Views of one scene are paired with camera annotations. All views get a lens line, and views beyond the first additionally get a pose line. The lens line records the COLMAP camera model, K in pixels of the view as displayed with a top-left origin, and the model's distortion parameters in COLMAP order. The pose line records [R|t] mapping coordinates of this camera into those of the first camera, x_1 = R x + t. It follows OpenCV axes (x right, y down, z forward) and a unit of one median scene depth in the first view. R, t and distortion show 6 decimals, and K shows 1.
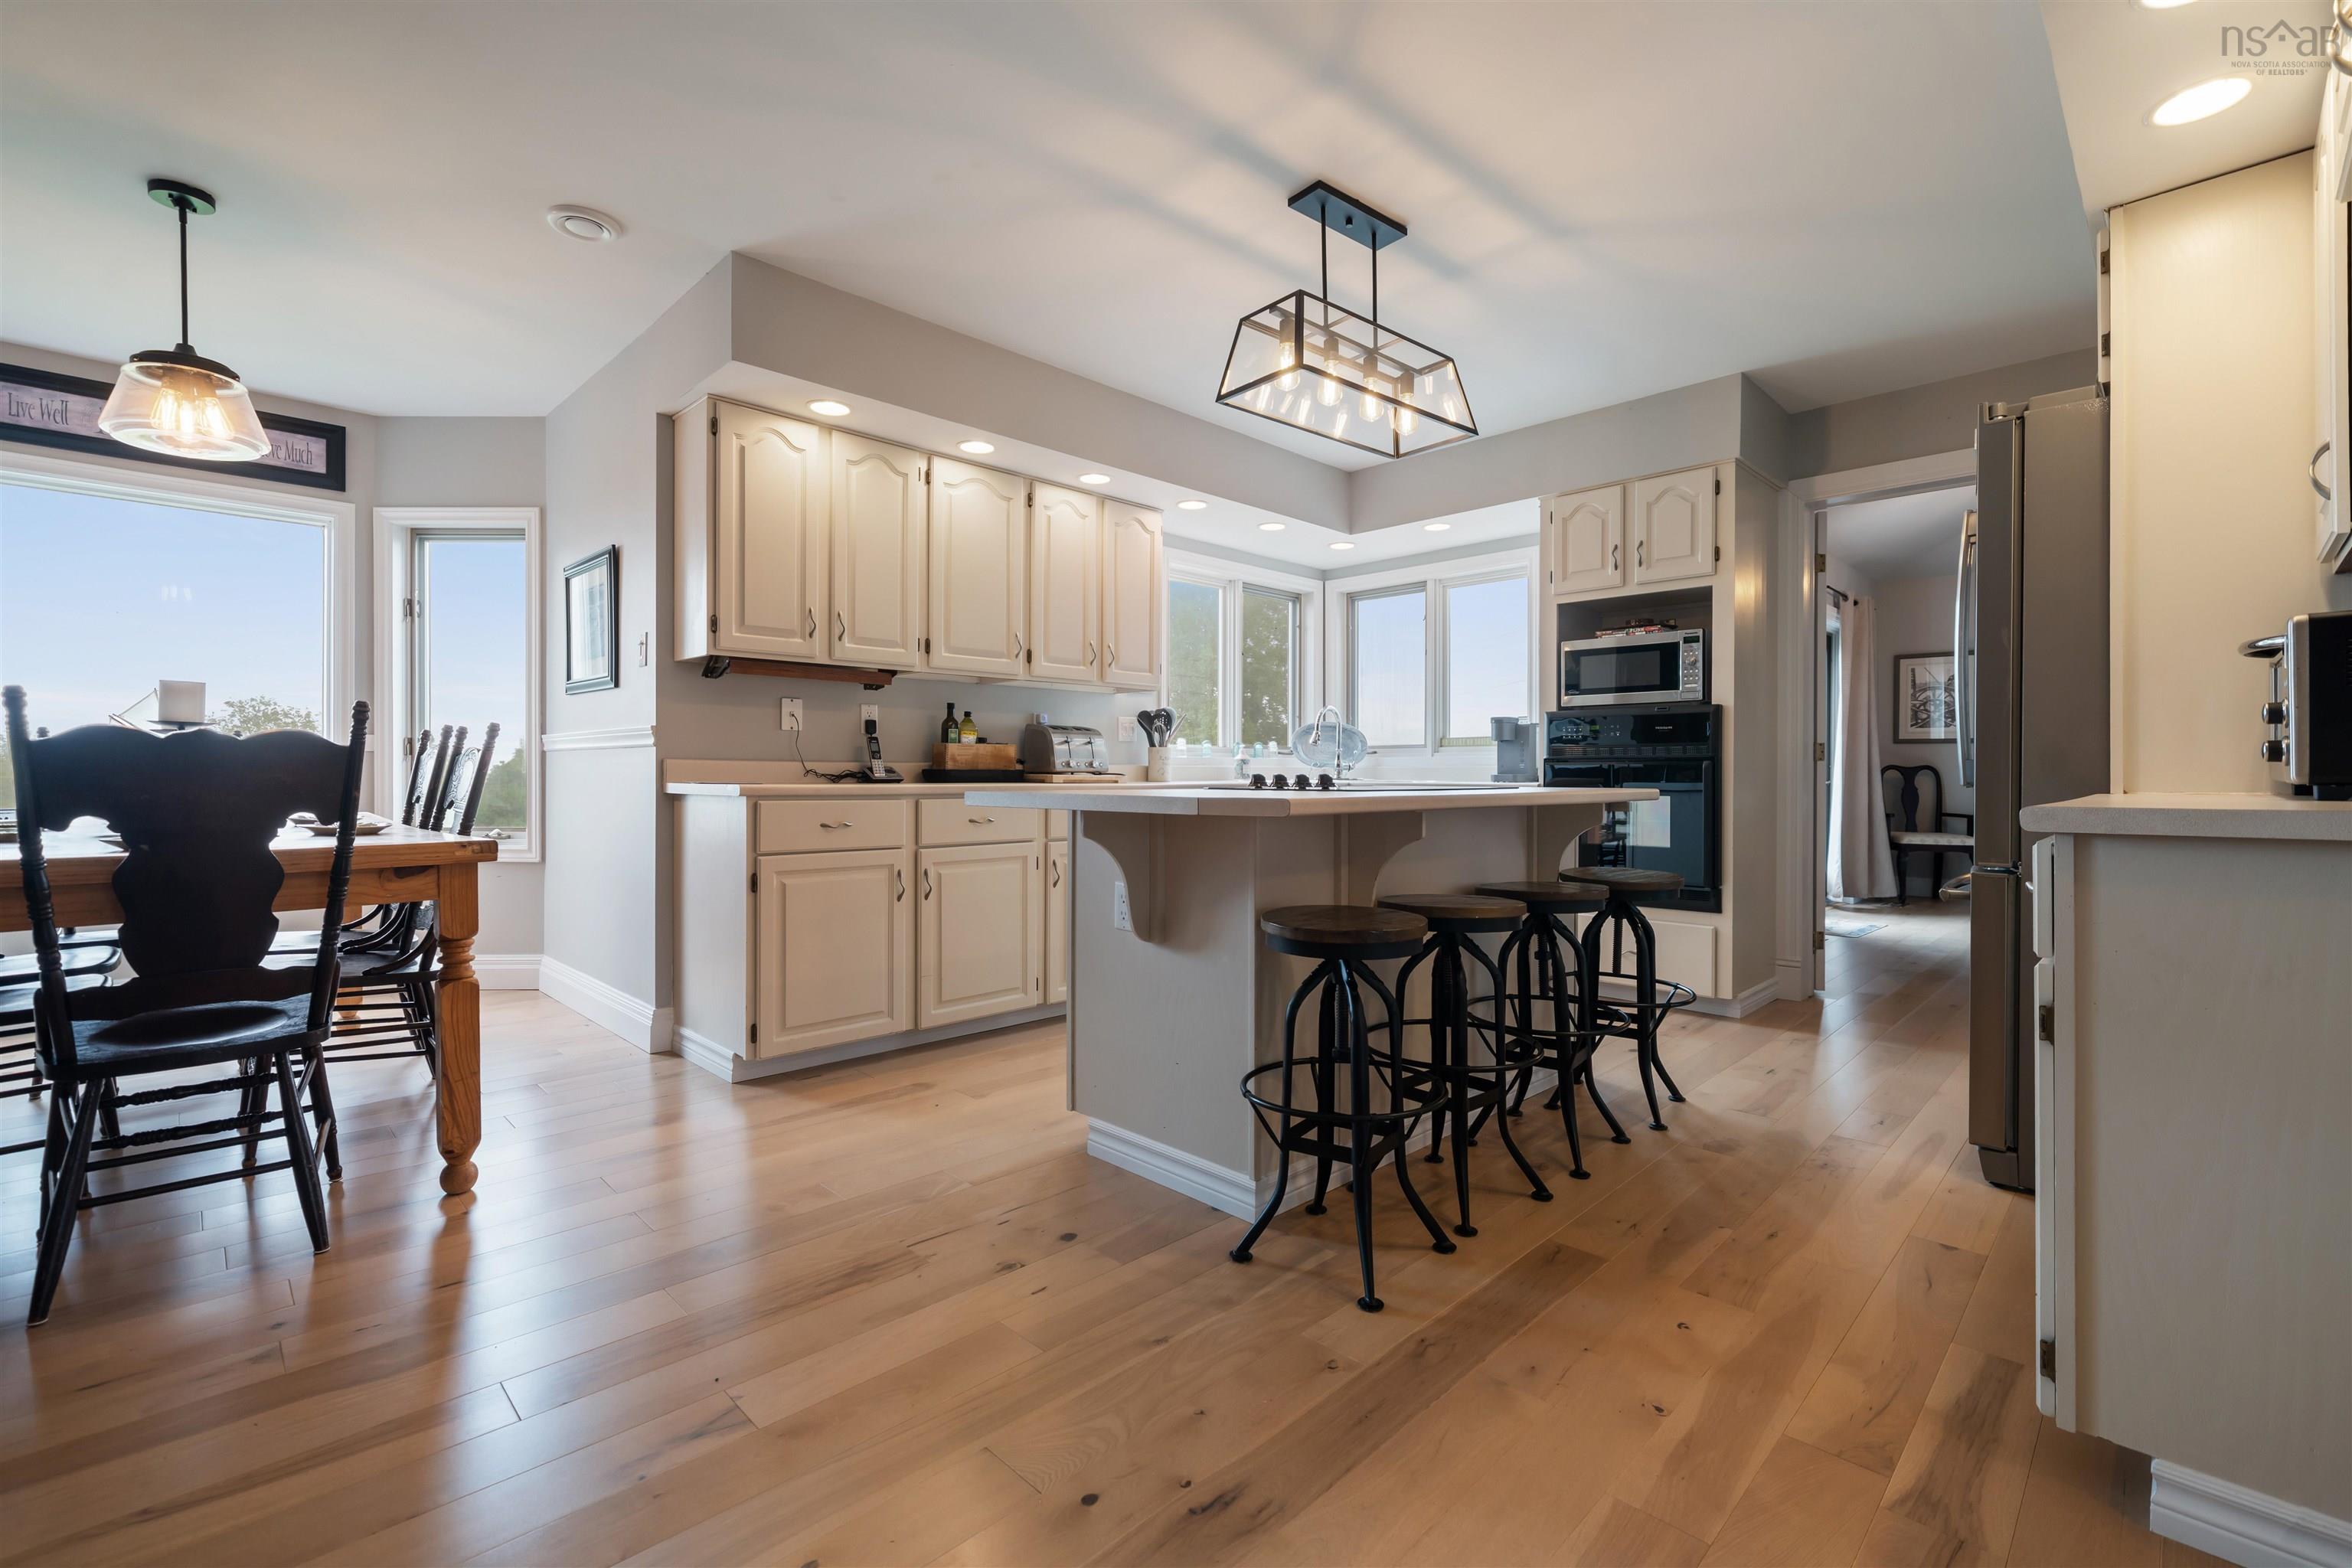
lens RADIAL K [[1023.8, 0, 1178.5], [0, 1023.8, 777.9], [0, 0, 1]] dist [-0.001974, 0.000675]
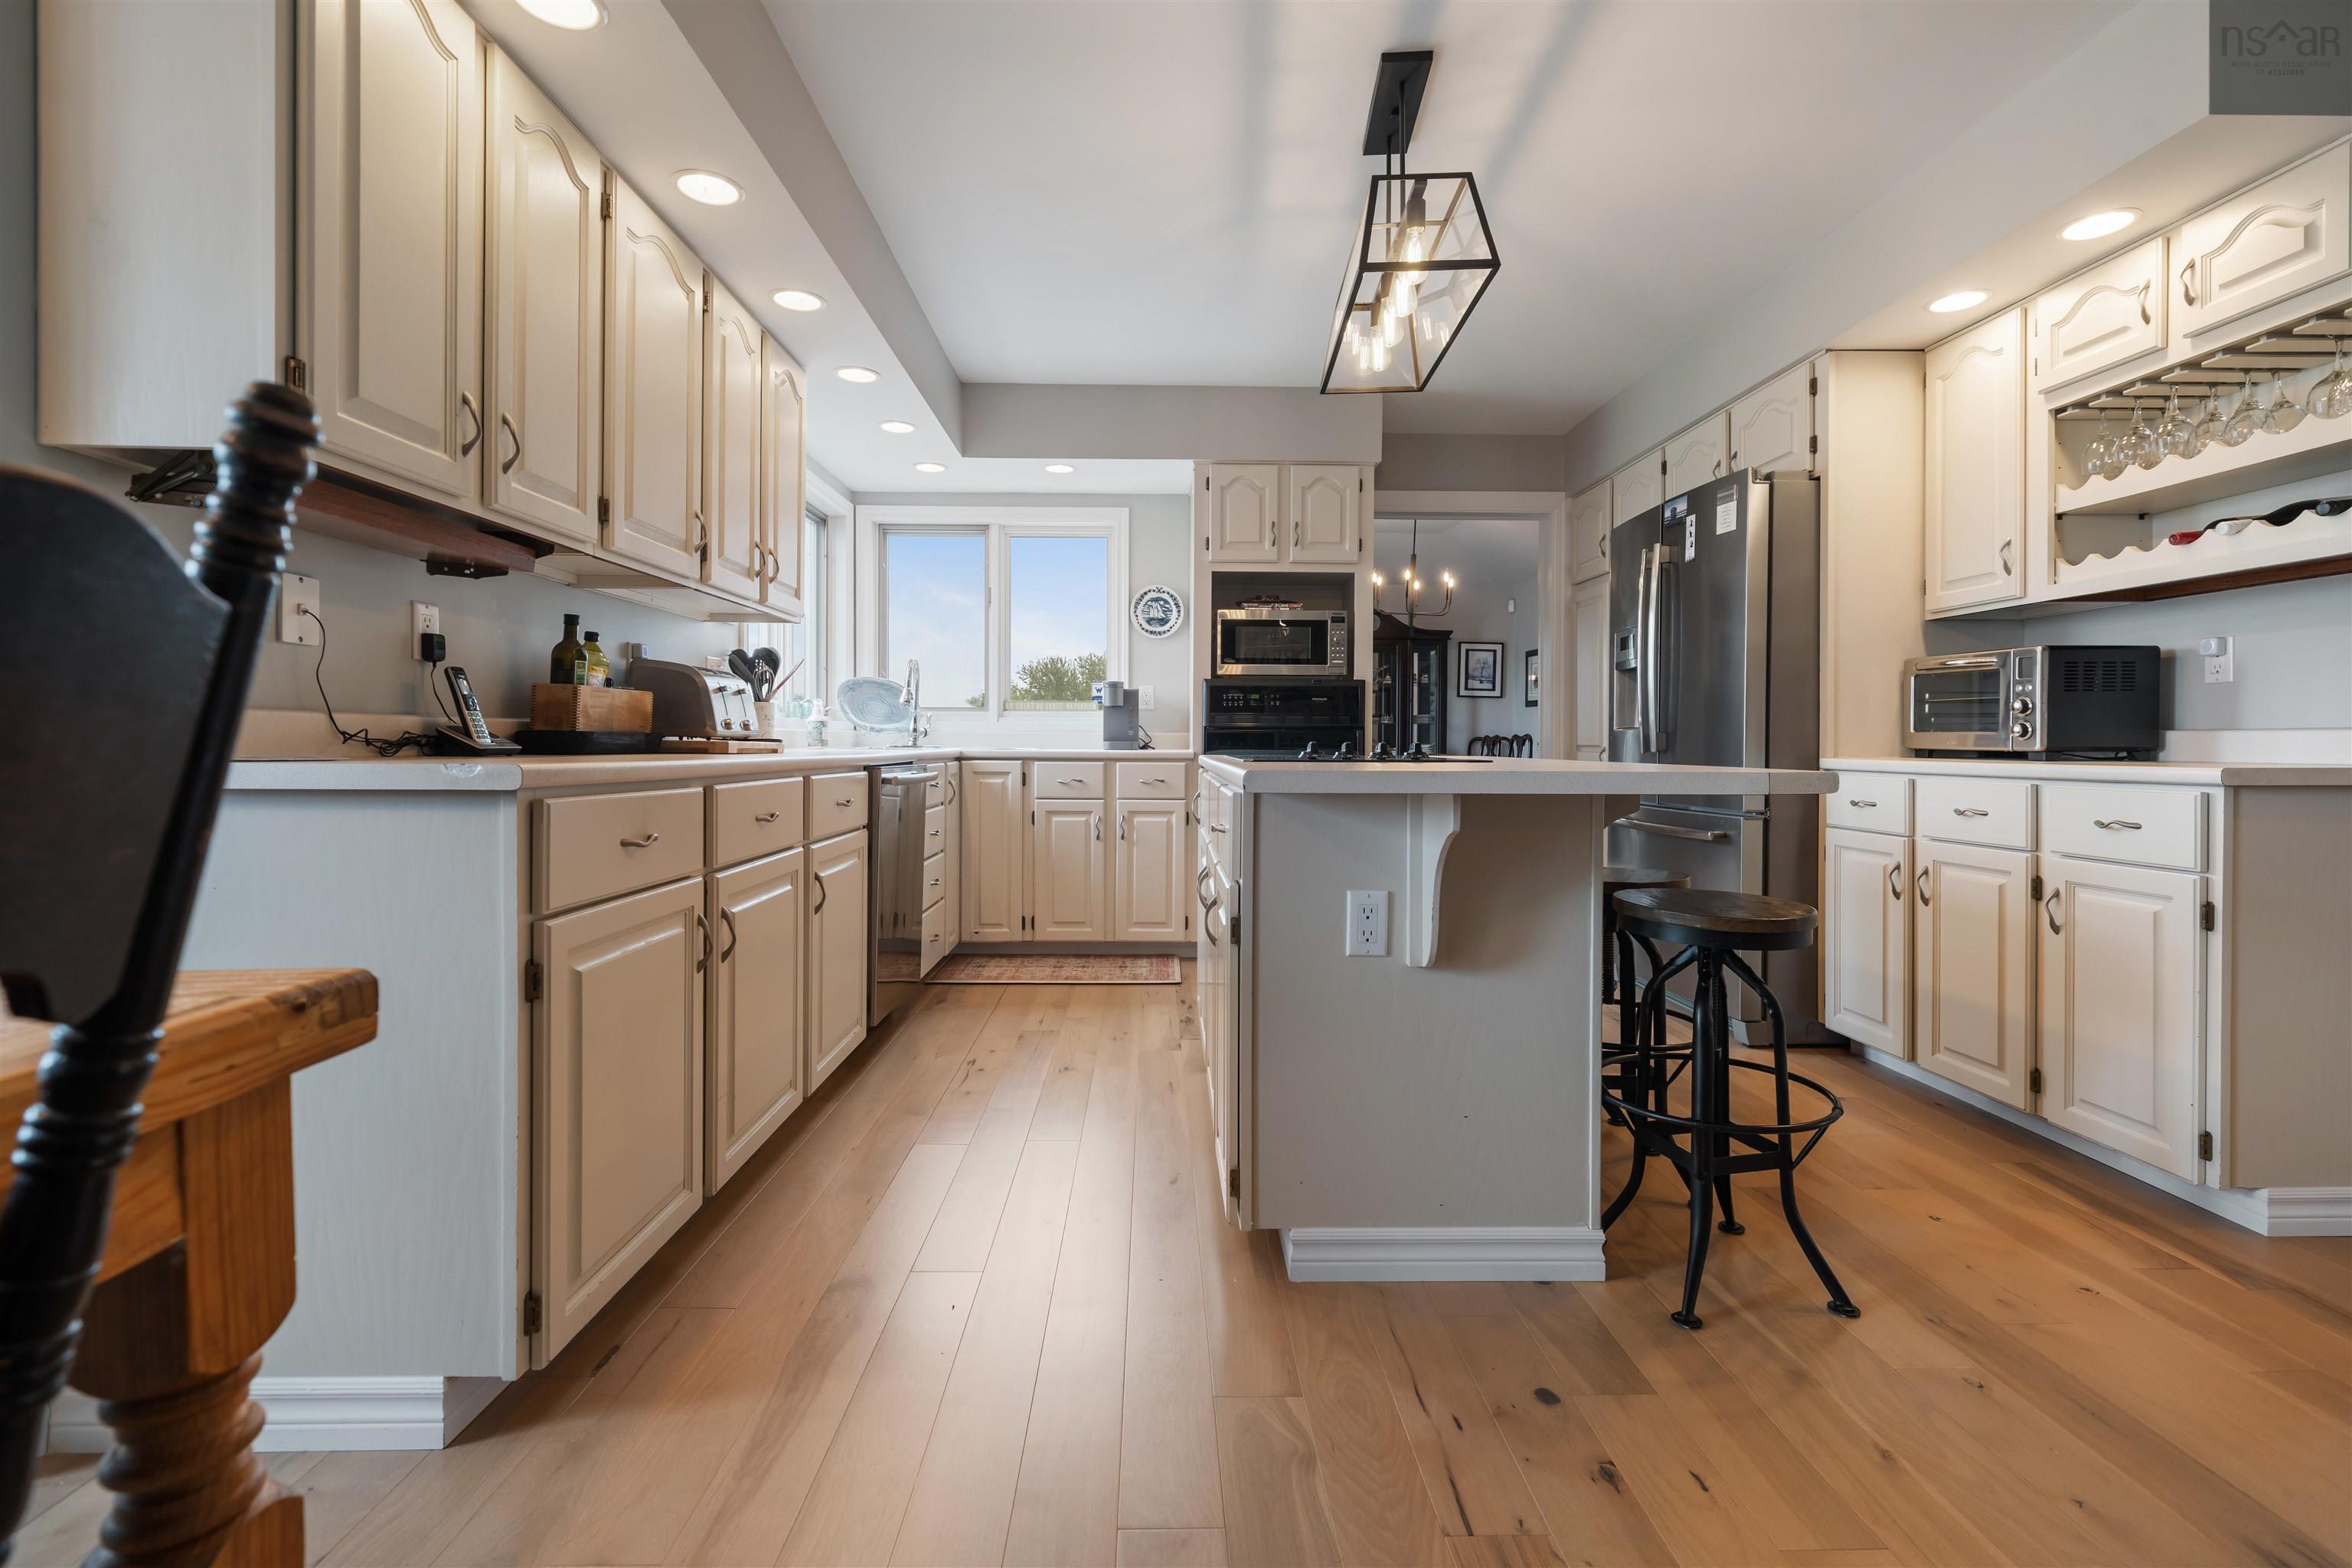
lens RADIAL K [[1023.8, 0, 1179.4], [0, 1023.8, 756.9], [0, 0, 1]] dist [-0.001974, 0.000675]
pose [[0.683201, -0.008125, 0.730185, -0.443655], [-0.001069, 0.999926, 0.012126, -0.001373], [-0.730229, -0.009065, 0.683142, 0.394368]]
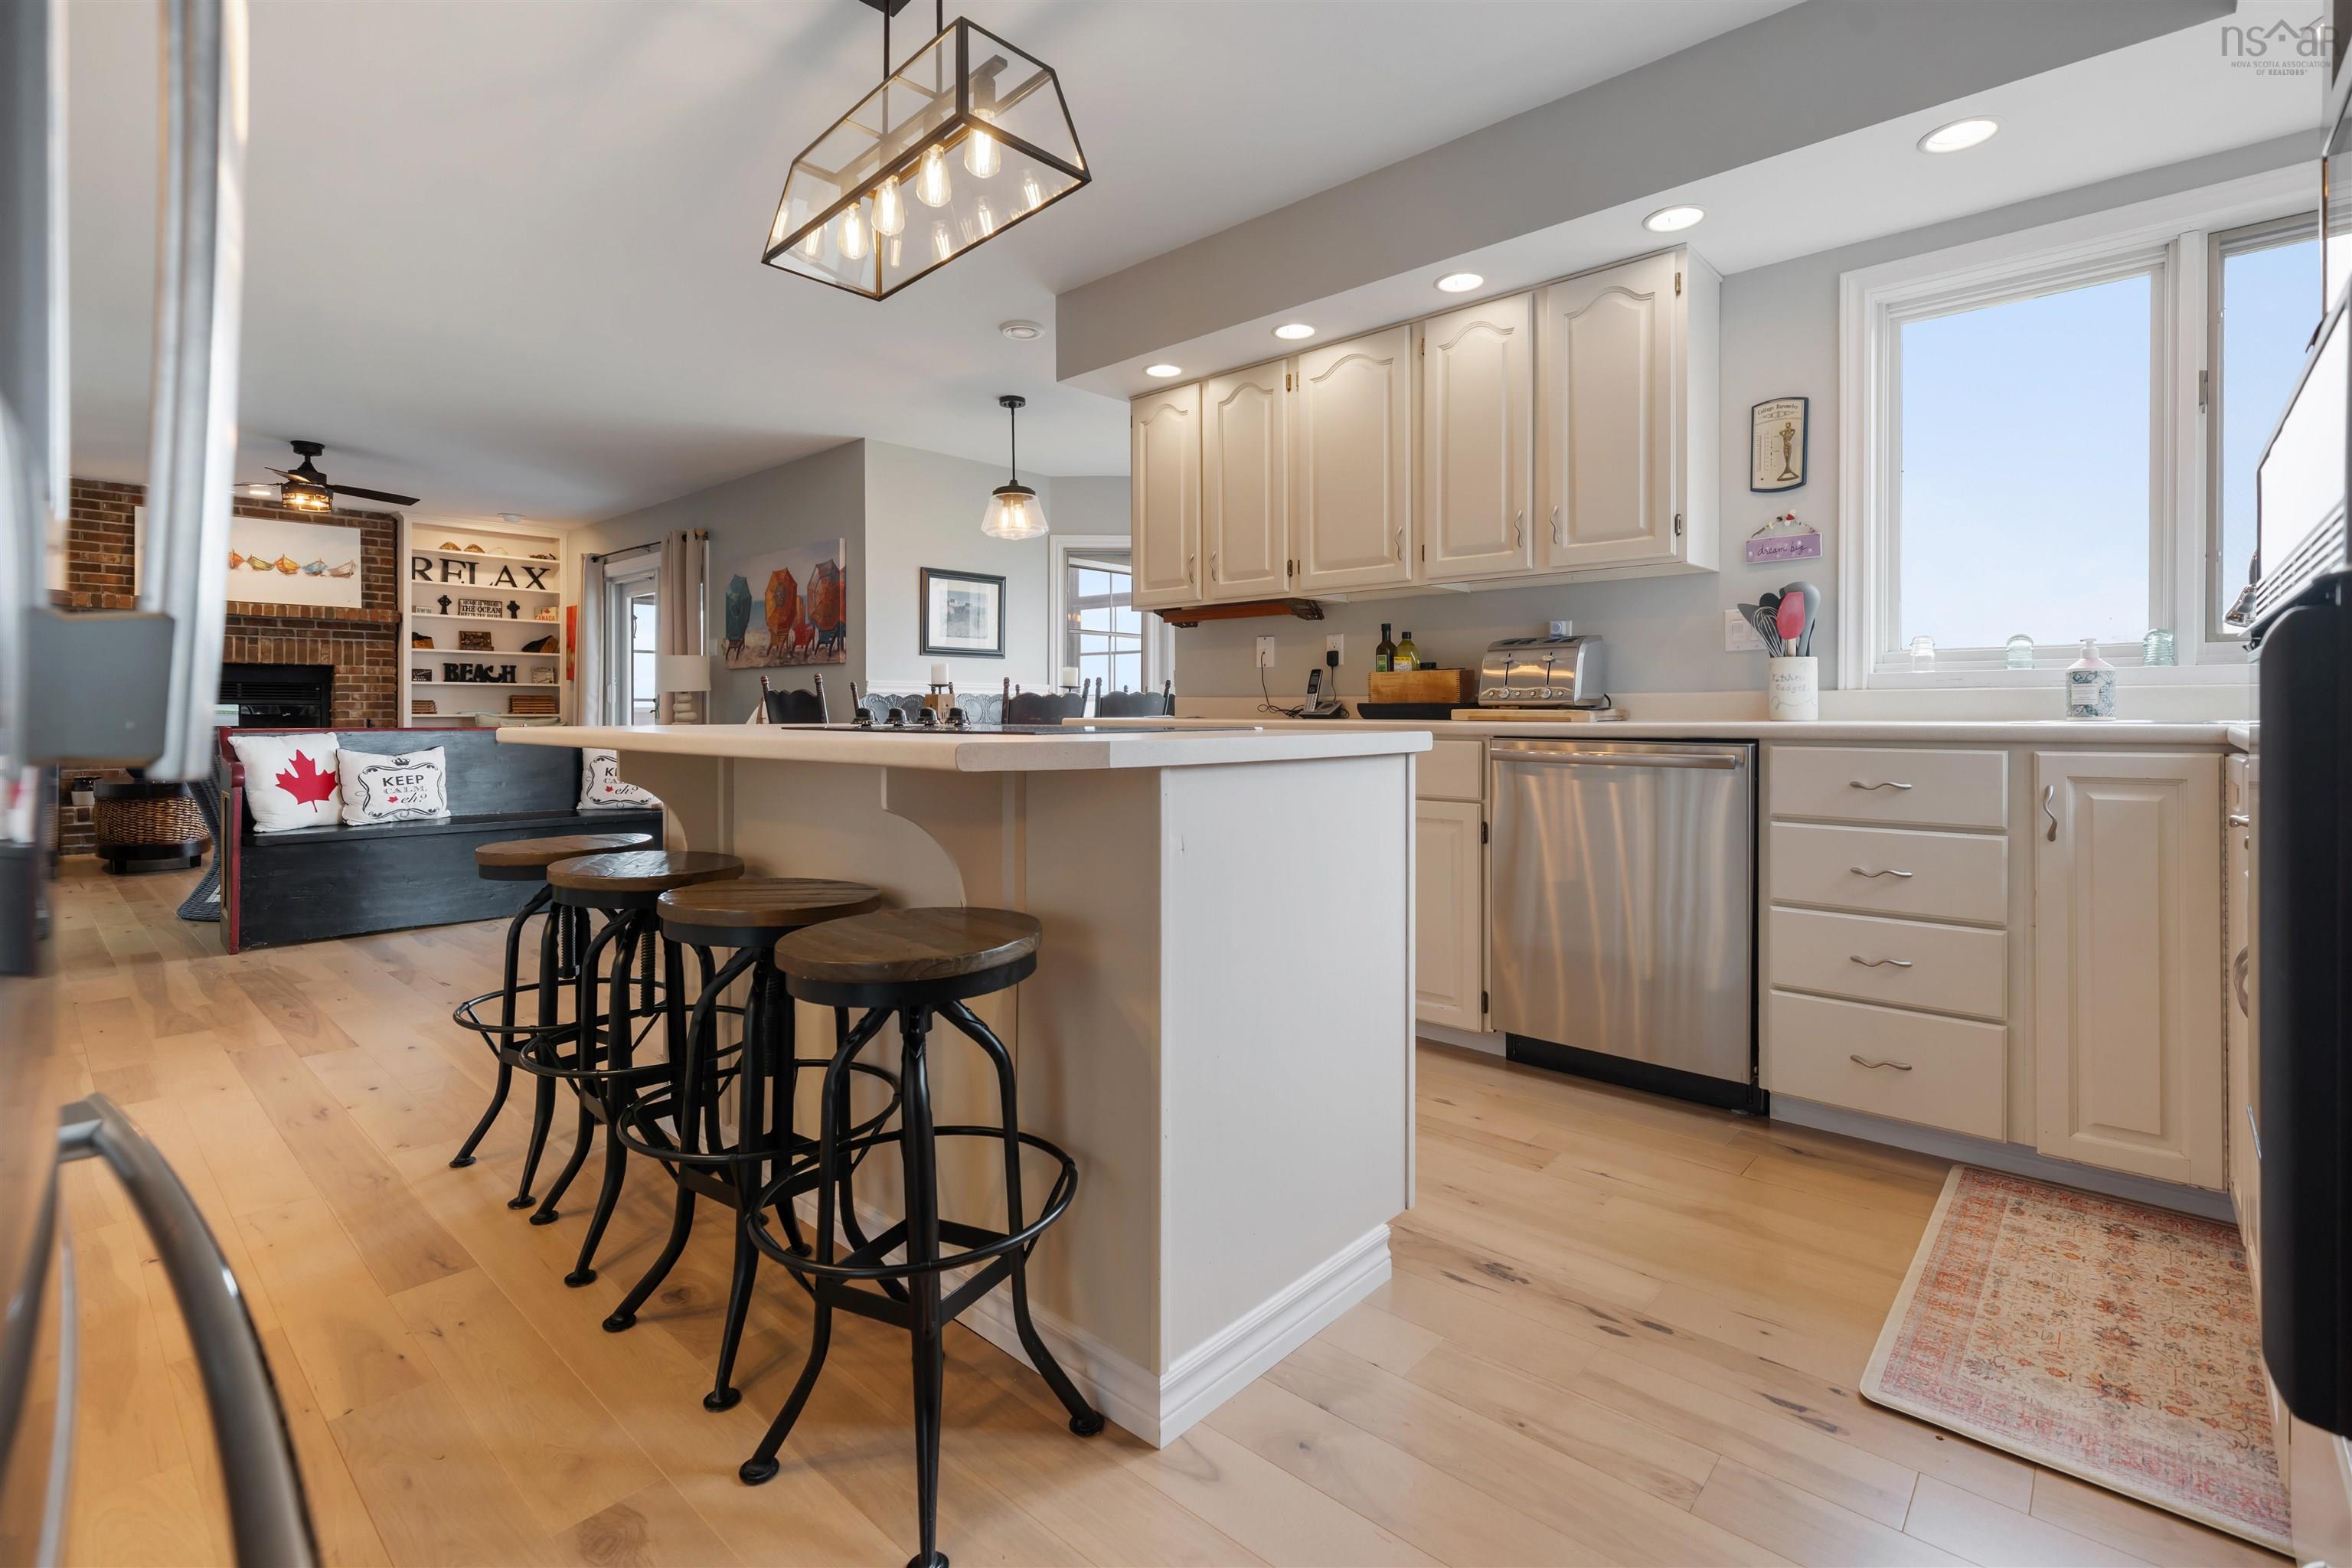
lens RADIAL K [[1023.8, 0, 1114.4], [0, 1023.8, 718.6], [0, 0, 1]] dist [-0.001974, 0.000675]
pose [[0.049364, 0.002376, -0.998778, 0.656359], [-0.004416, 0.999988, 0.002160, 0.003744], [0.998771, 0.004304, 0.049374, 0.798315]]
